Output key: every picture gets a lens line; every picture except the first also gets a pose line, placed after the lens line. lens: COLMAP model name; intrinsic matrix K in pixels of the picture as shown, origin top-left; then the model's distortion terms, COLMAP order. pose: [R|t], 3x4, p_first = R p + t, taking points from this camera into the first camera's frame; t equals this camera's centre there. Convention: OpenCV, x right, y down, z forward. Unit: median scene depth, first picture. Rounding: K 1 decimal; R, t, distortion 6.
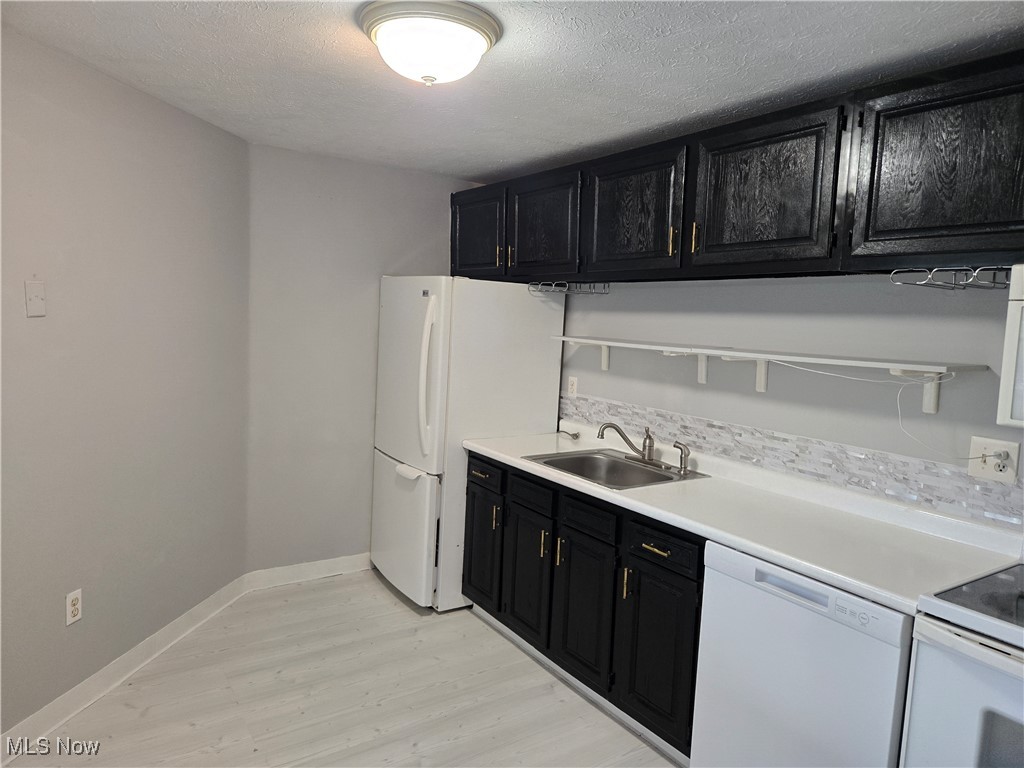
lens RADIAL K [[679.7, 0, 494.5], [0, 679.7, 382.0], [0, 0, 1]] dist [0.063851, -0.056443]
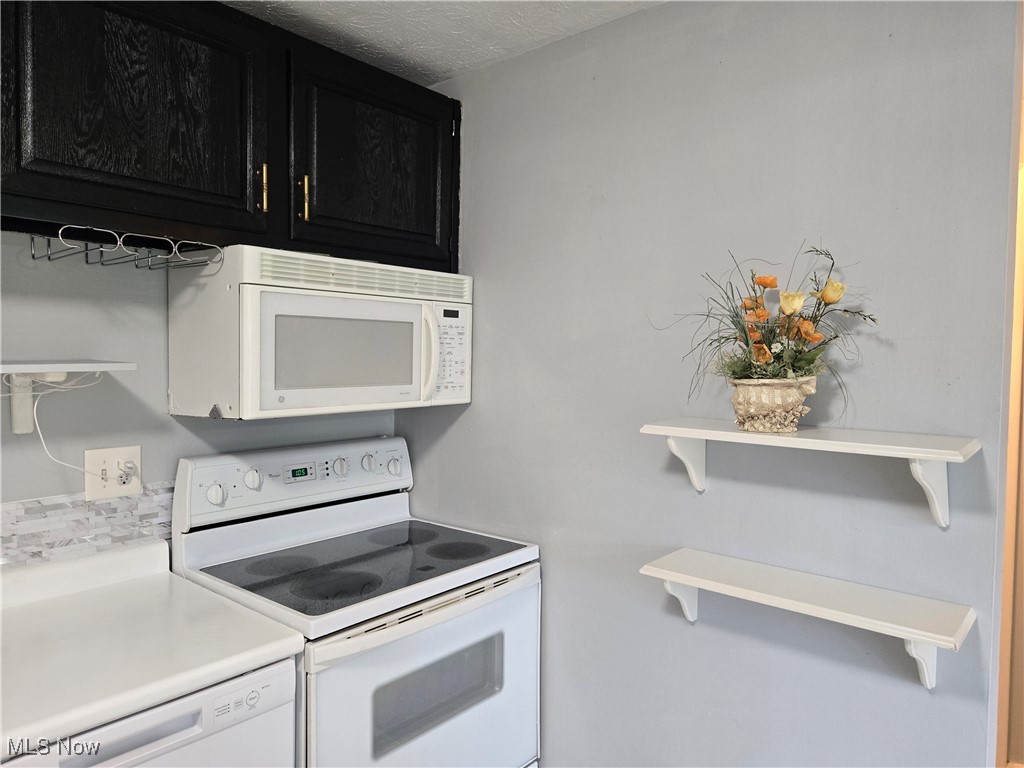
lens RADIAL K [[690.3, 0, 516.5], [0, 690.3, 384.0], [0, 0, 1]] dist [0.072936, -0.061246]
pose [[-0.295953, -0.088554, 0.951089, -0.167618], [0.069070, 0.991103, 0.113773, -0.043840], [-0.952702, 0.099363, -0.287203, 0.611318]]
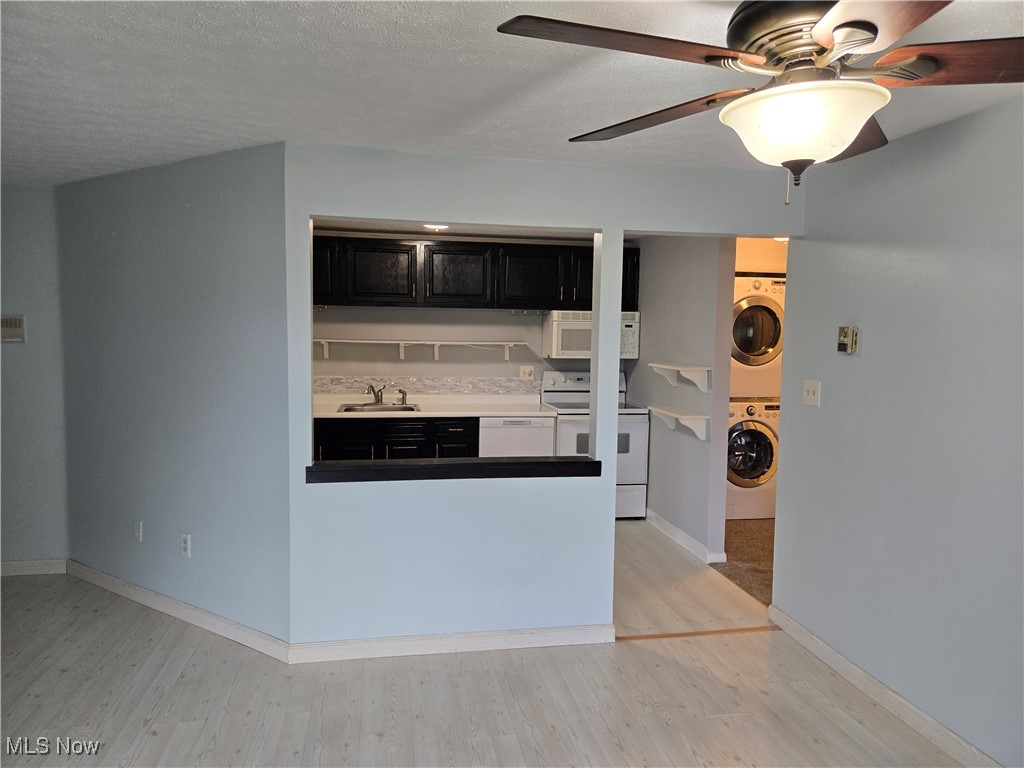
lens RADIAL K [[702.5, 0, 507.5], [0, 702.5, 387.1], [0, 0, 1]] dist [0.069099, -0.064202]
pose [[0.385373, -0.115821, 0.915464, -1.637049], [0.089191, 0.992122, 0.087973, -0.078357], [-0.918440, 0.047749, 0.392667, -0.078178]]
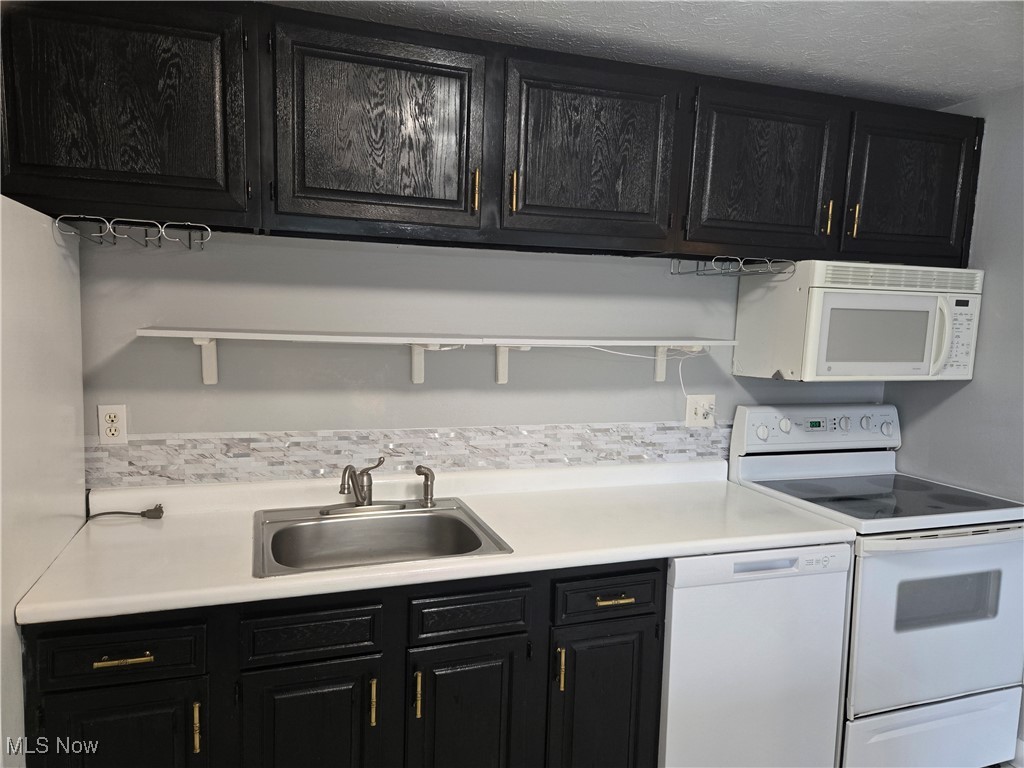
lens RADIAL K [[690.9, 0, 499.8], [0, 690.9, 389.3], [0, 0, 1]] dist [0.067510, -0.061141]
pose [[0.240374, -0.139108, 0.960661, -0.466274], [0.077421, 0.989272, 0.123879, -0.090028], [-0.967588, 0.044598, 0.248565, 0.821704]]
